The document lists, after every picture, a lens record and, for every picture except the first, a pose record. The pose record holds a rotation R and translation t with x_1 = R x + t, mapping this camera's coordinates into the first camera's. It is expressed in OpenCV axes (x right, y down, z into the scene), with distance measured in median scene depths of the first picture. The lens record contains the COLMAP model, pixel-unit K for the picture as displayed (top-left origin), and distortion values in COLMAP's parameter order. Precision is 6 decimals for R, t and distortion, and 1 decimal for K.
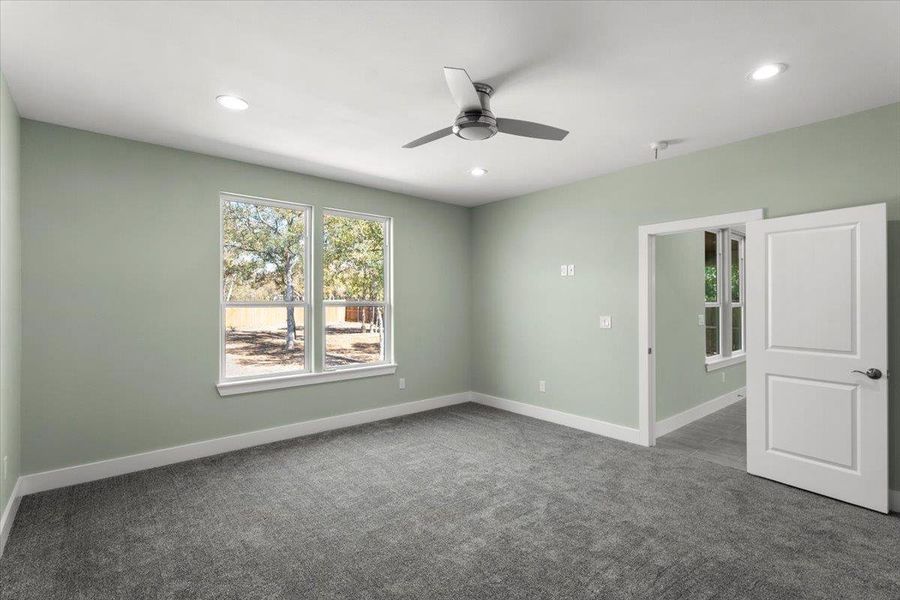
lens RADIAL K [[421.6, 0, 458.0], [0, 421.6, 300.5], [0, 0, 1]] dist [0.006403, 0.000594]
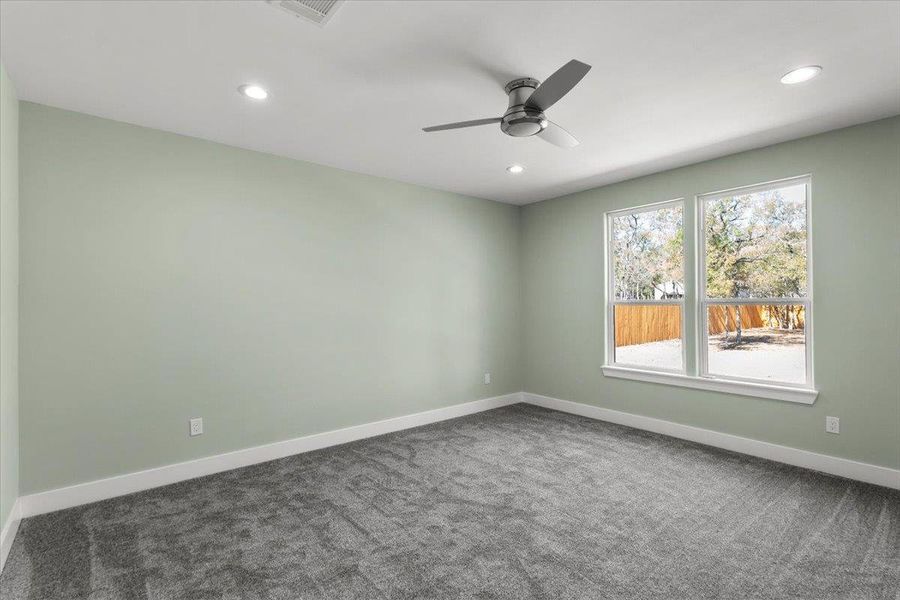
lens RADIAL K [[421.6, 0, 458.0], [0, 421.6, 300.5], [0, 0, 1]] dist [0.006403, 0.000594]
pose [[-0.018299, -0.005503, -0.999817, 0.702284], [0.011181, 0.999921, -0.005709, 0.005047], [0.999770, -0.011283, -0.018236, 0.586051]]
